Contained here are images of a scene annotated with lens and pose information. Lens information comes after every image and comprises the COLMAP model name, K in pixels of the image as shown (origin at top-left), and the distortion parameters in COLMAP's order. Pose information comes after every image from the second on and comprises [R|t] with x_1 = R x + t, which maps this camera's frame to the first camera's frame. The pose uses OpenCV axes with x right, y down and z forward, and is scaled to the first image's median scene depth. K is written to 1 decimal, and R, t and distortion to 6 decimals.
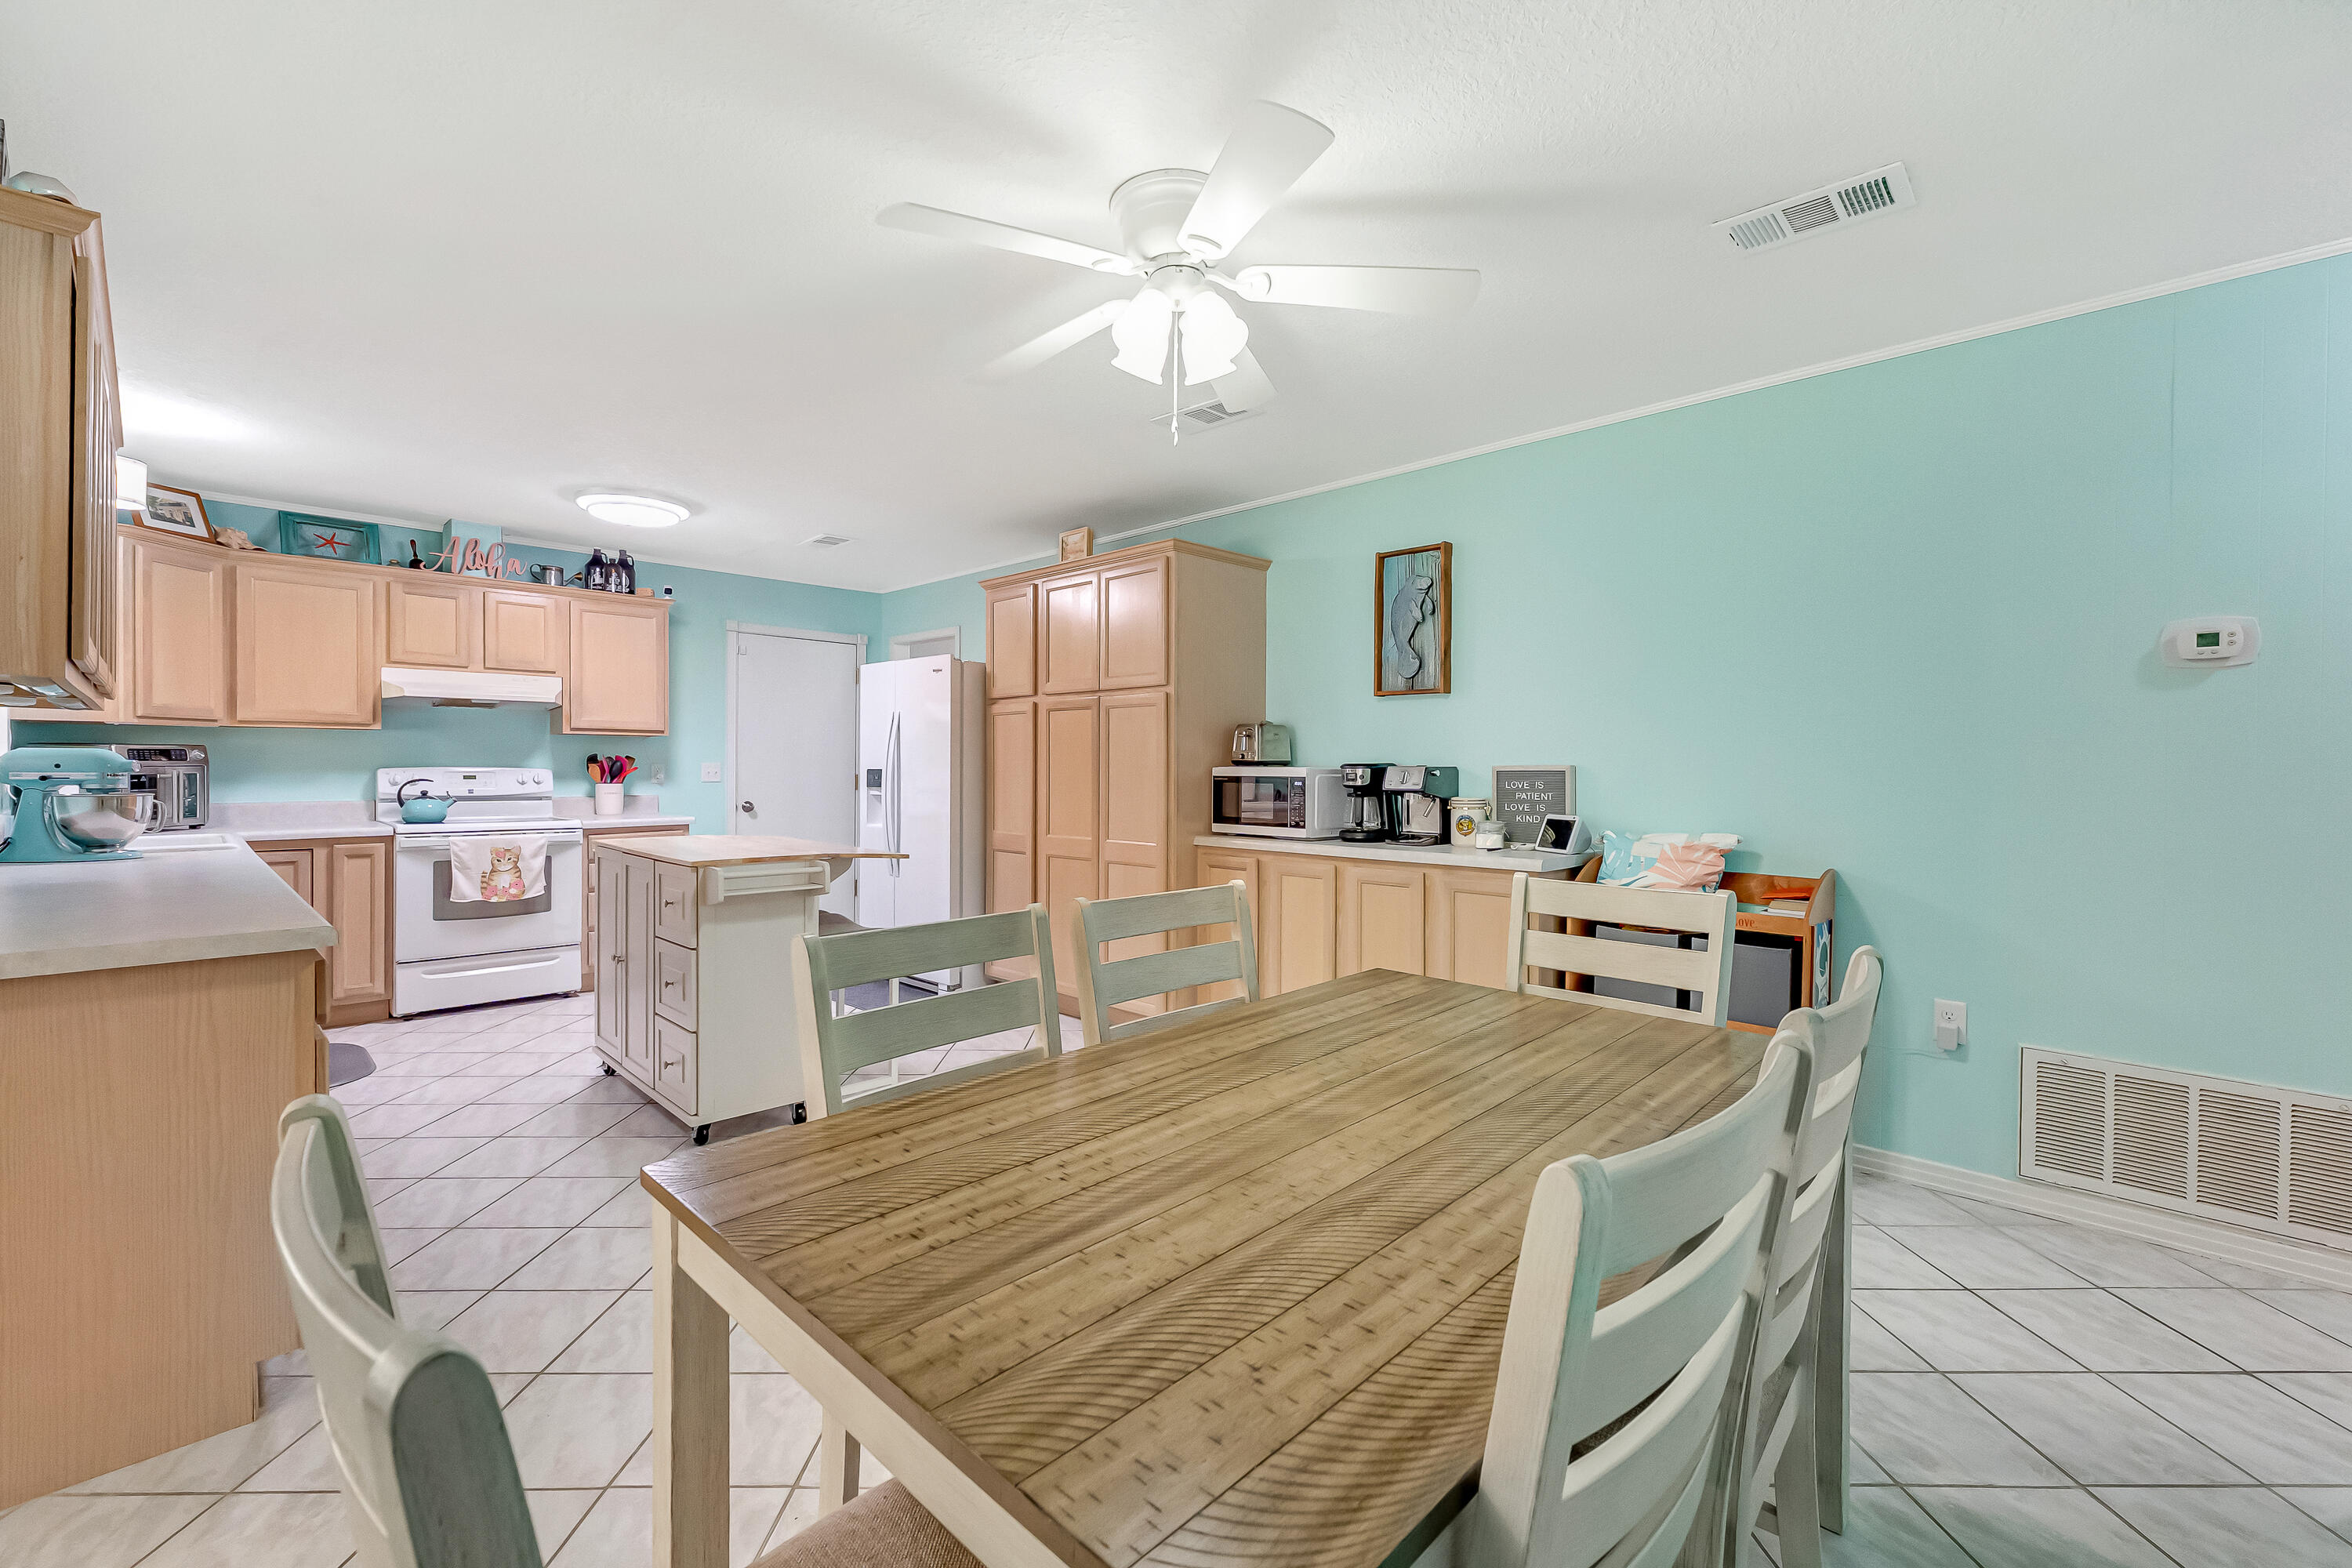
lens RADIAL K [[994.5, 0, 1188.6], [0, 994.5, 771.4], [0, 0, 1]] dist [0.006701, 0.000297]
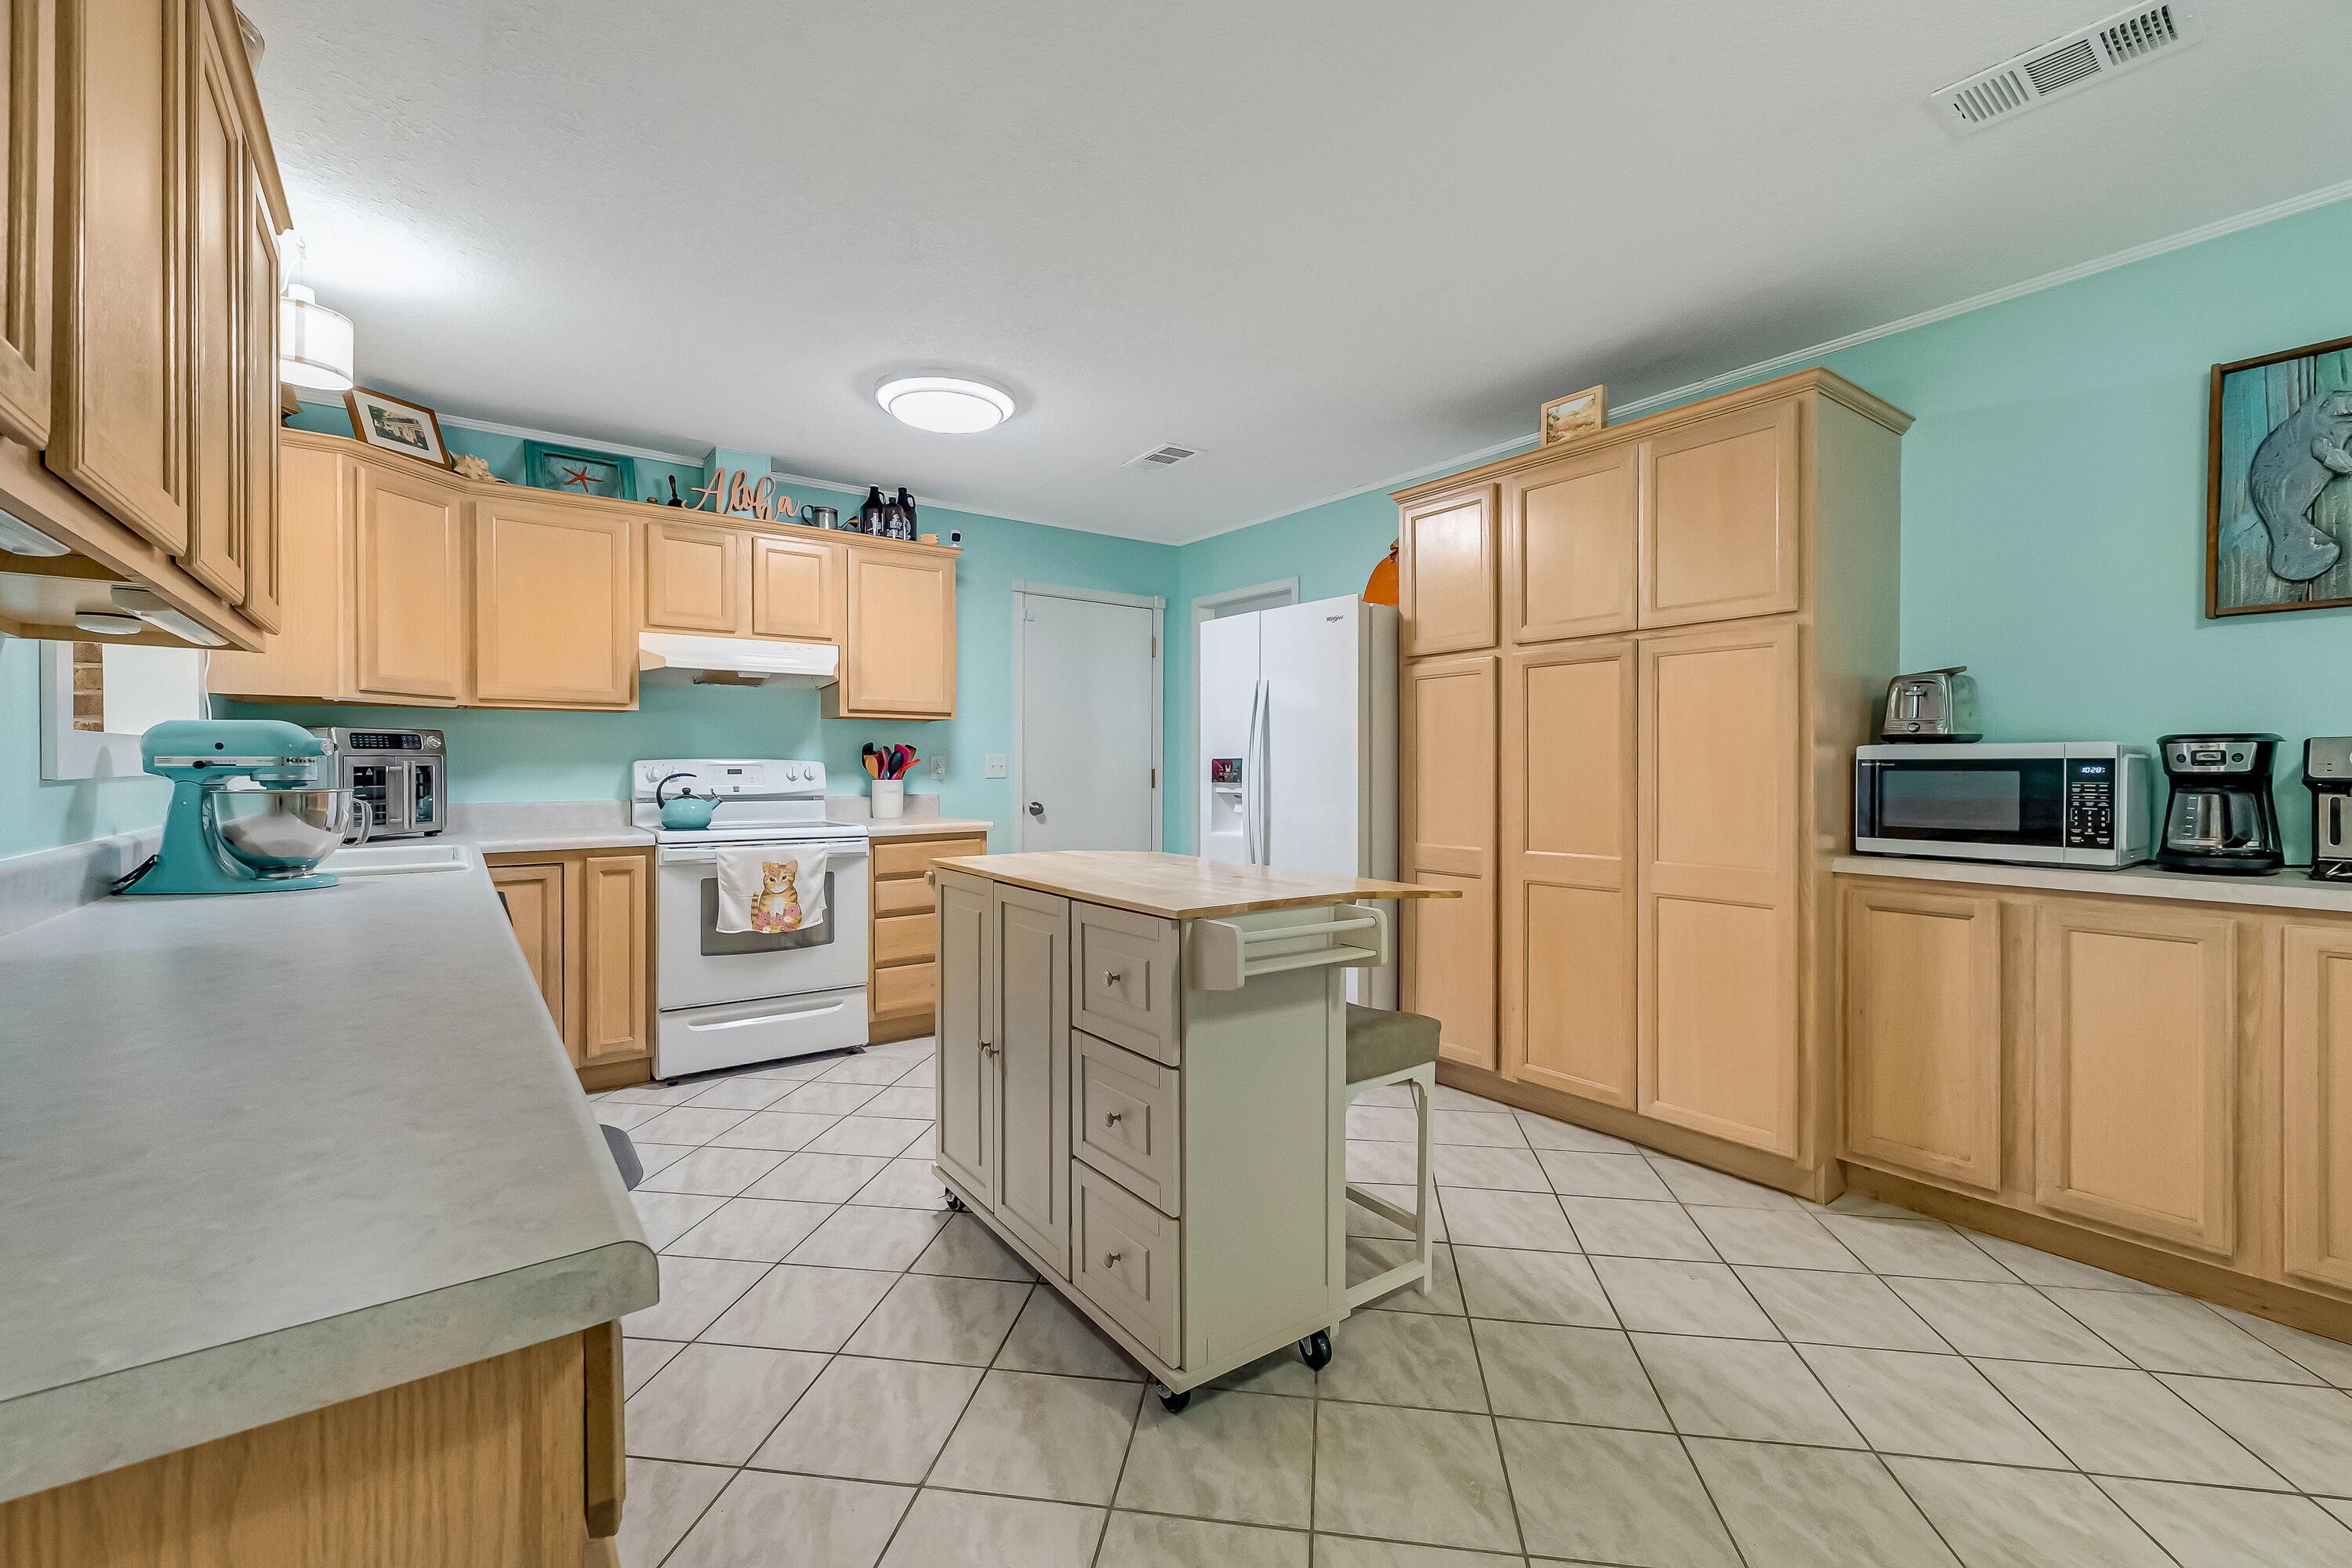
lens RADIAL K [[994.5, 0, 1187.2], [0, 994.5, 771.2], [0, 0, 1]] dist [0.006701, 0.000297]
pose [[0.987562, -0.004649, -0.157162, -0.277004], [0.004428, 0.999989, -0.001761, 0.010158], [0.157169, 0.001043, 0.987571, 0.313728]]
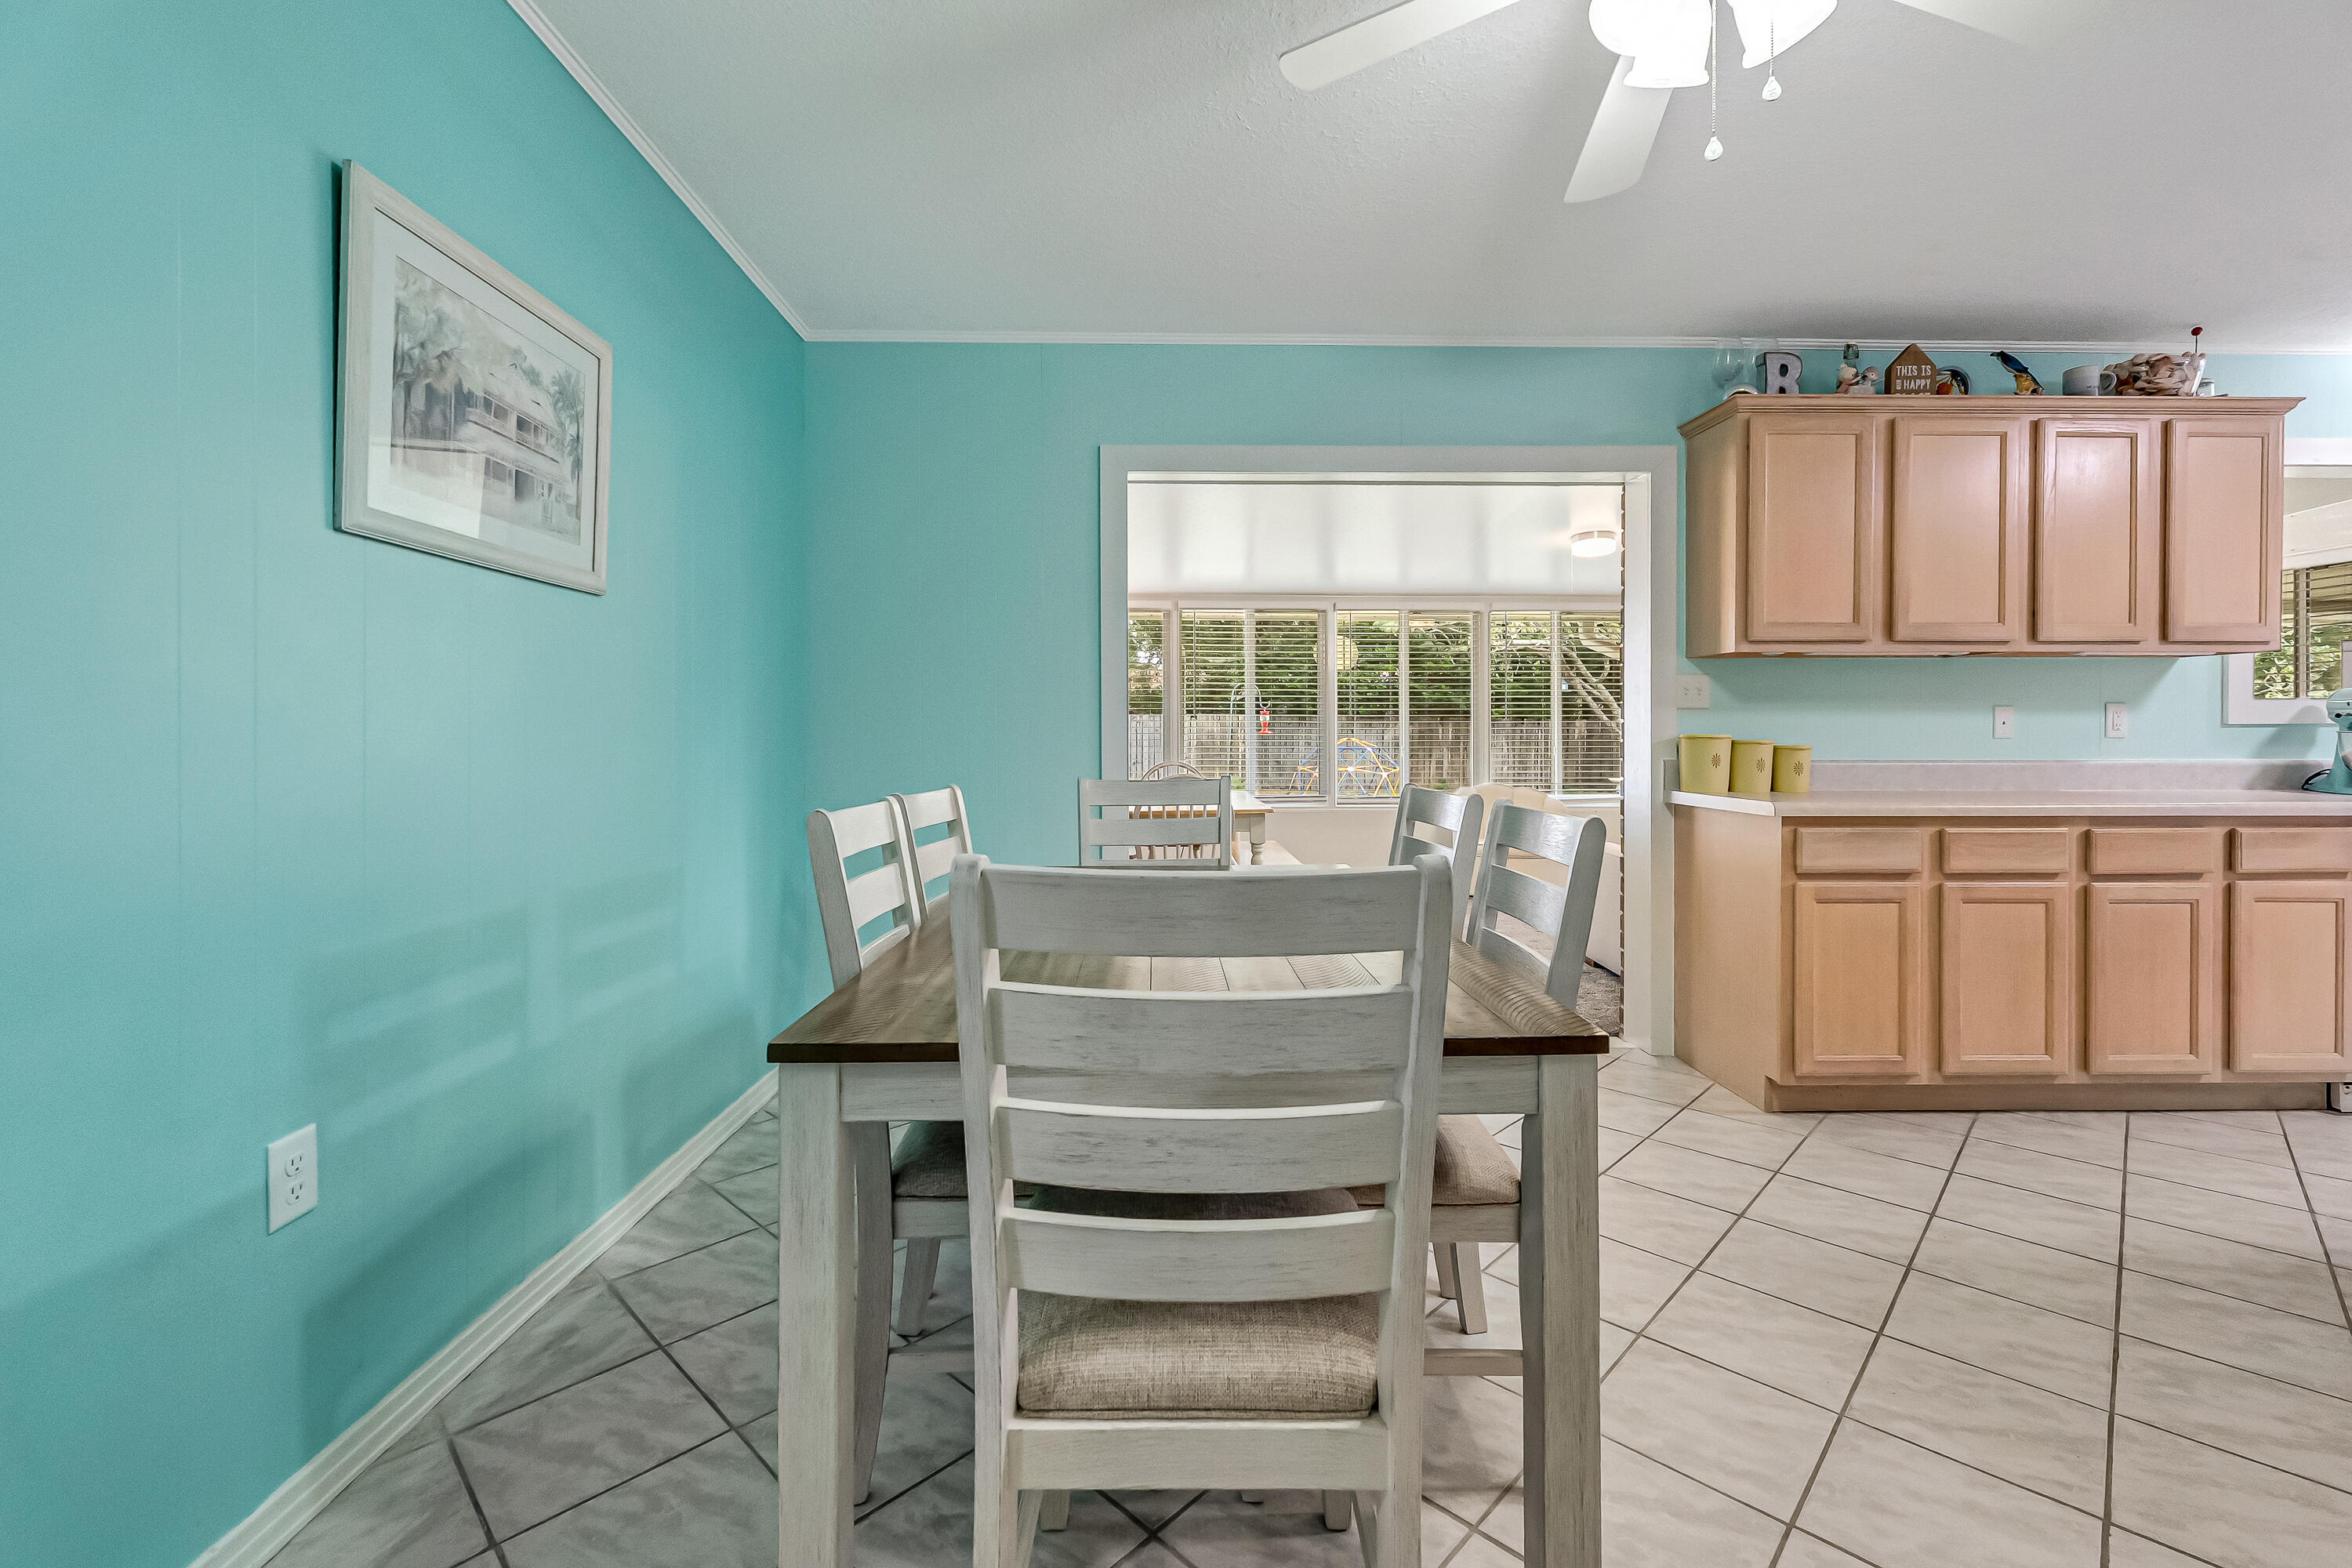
lens RADIAL K [[994.5, 0, 1192.9], [0, 994.5, 741.7], [0, 0, 1]] dist [0.006701, 0.000297]
pose [[-0.698744, 0.000129, -0.715372, 0.341996], [-0.007521, 0.999943, 0.007526, 0.025253], [0.715332, 0.010639, -0.698704, 0.600483]]
